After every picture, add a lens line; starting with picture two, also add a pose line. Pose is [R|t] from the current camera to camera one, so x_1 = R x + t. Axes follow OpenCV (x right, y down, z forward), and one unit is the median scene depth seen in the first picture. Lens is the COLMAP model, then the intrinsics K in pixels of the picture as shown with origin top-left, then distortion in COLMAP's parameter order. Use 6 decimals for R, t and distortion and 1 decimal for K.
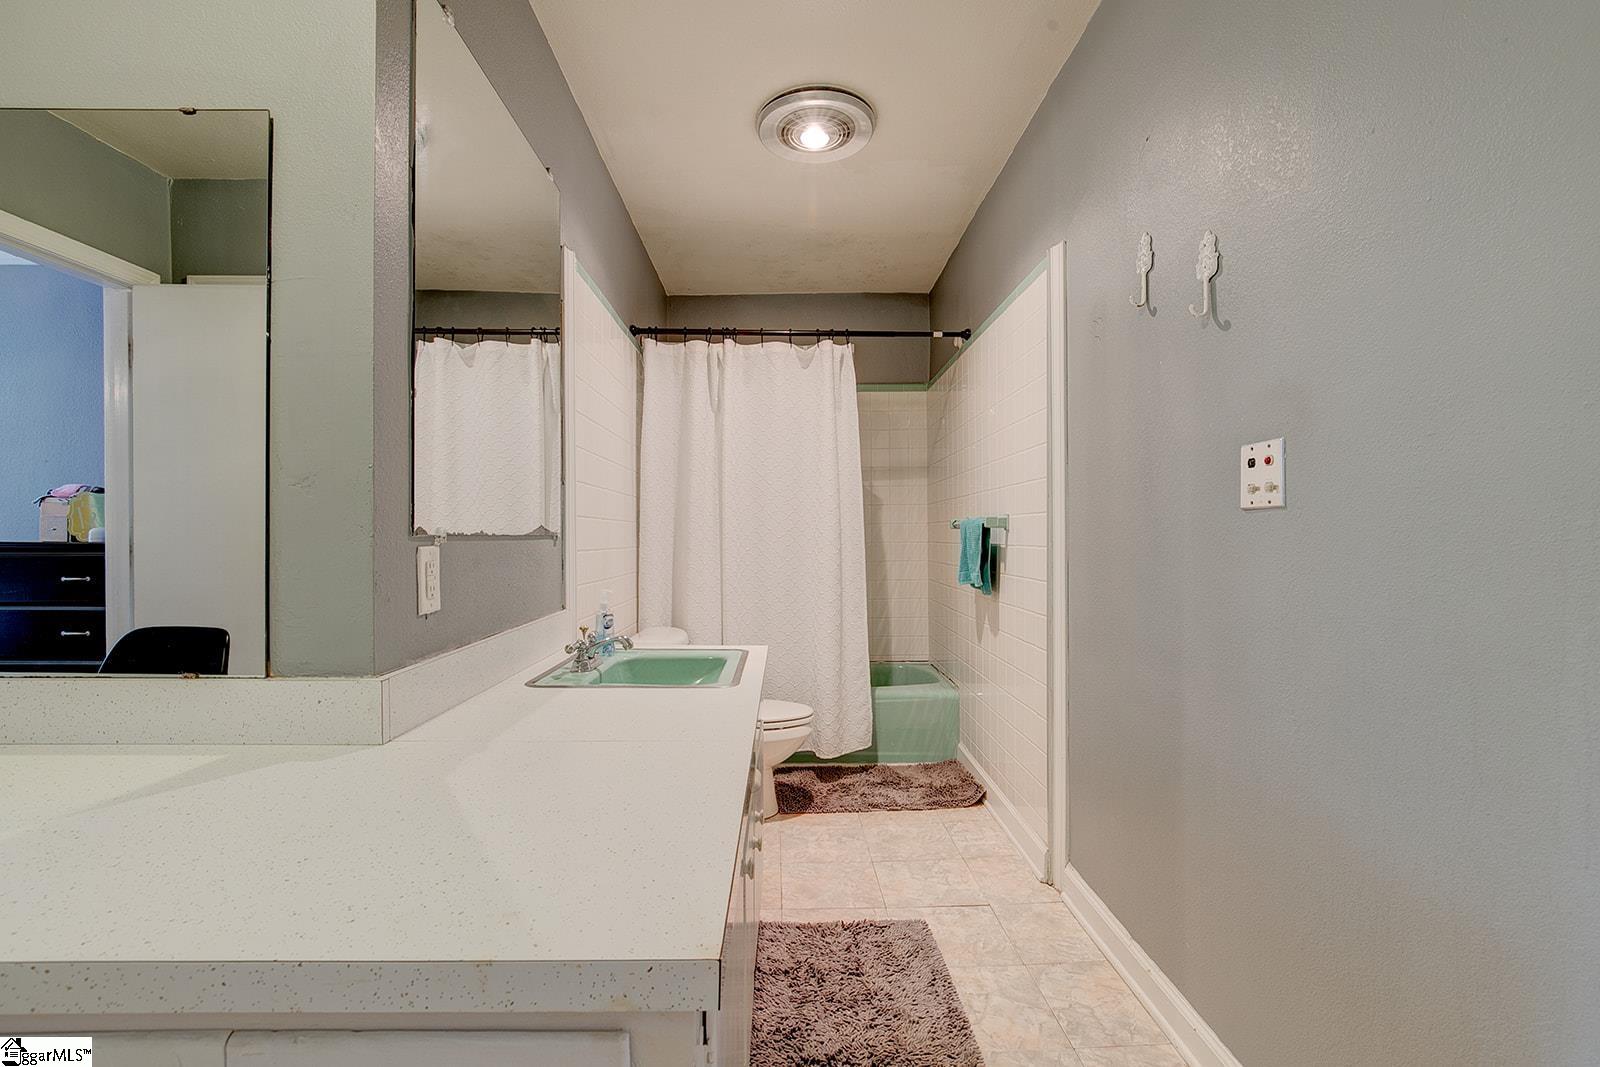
lens RADIAL K [[736.5, 0, 797.9], [0, 736.5, 533.0], [0, 0, 1]] dist [-0.014677, 0.002749]
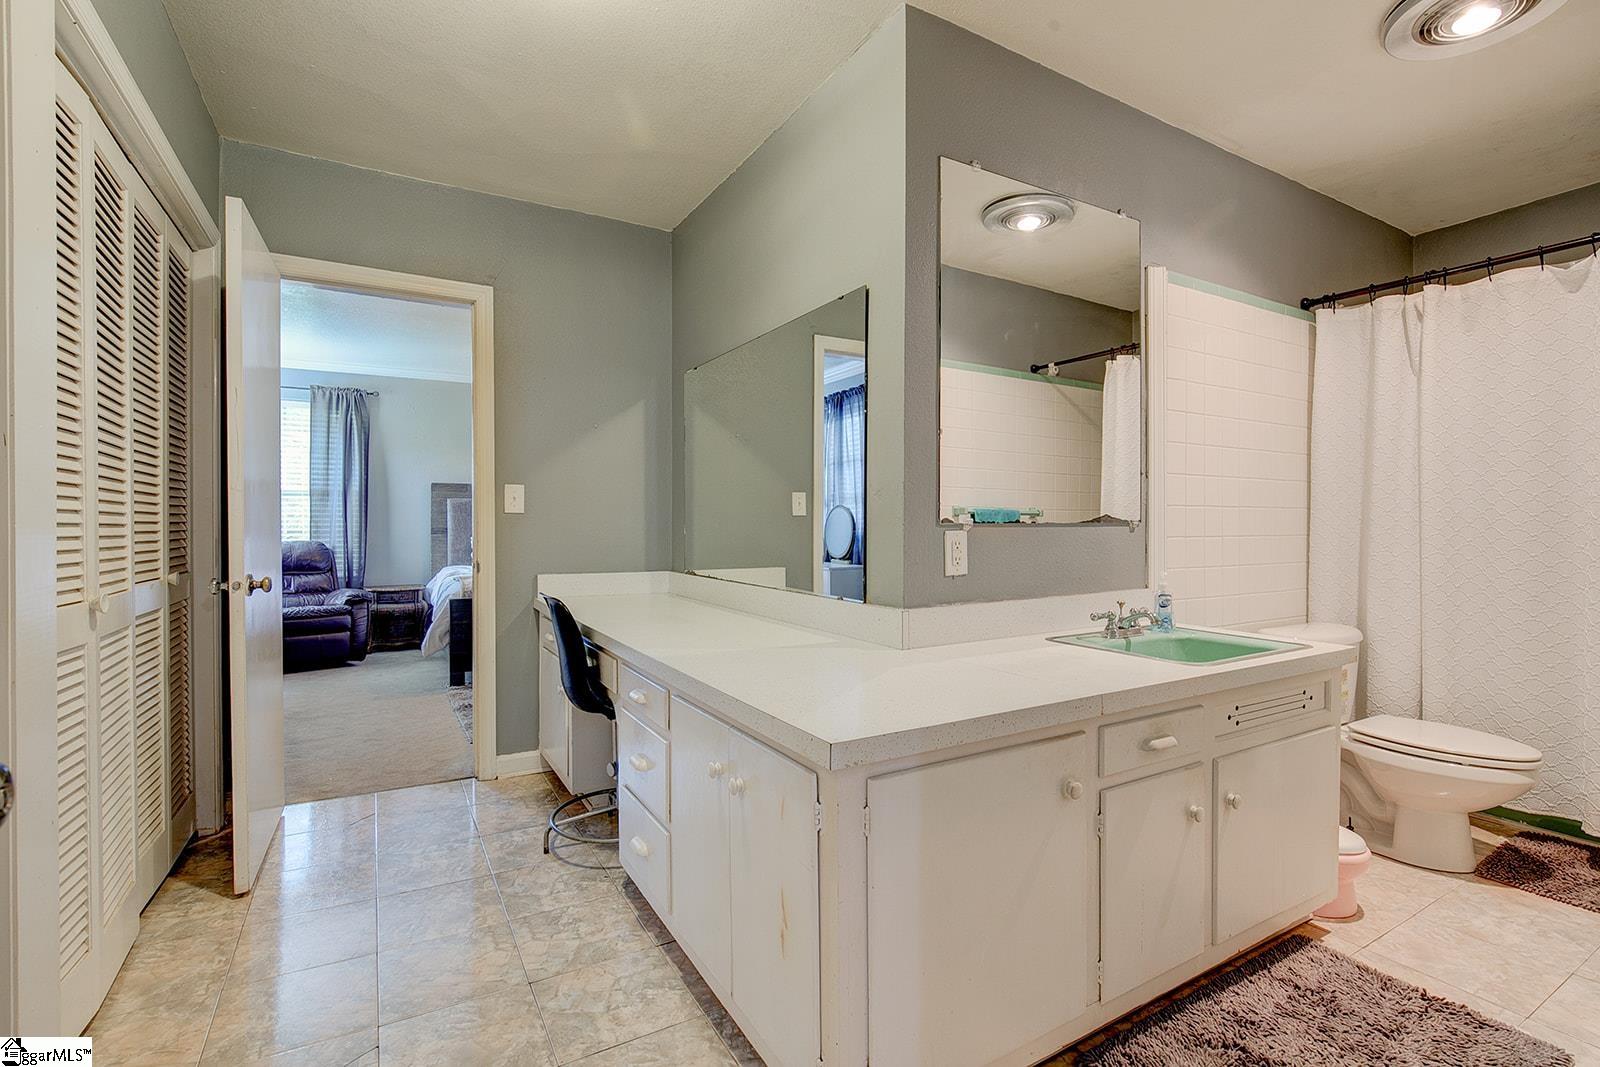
lens RADIAL K [[736.5, 0, 825.1], [0, 736.5, 522.6], [0, 0, 1]] dist [-0.014677, 0.002749]
pose [[0.501036, 0.002483, -0.865423, 0.315880], [0.002912, 0.999985, 0.004555, -0.003114], [0.865421, -0.004802, 0.501022, 0.003671]]
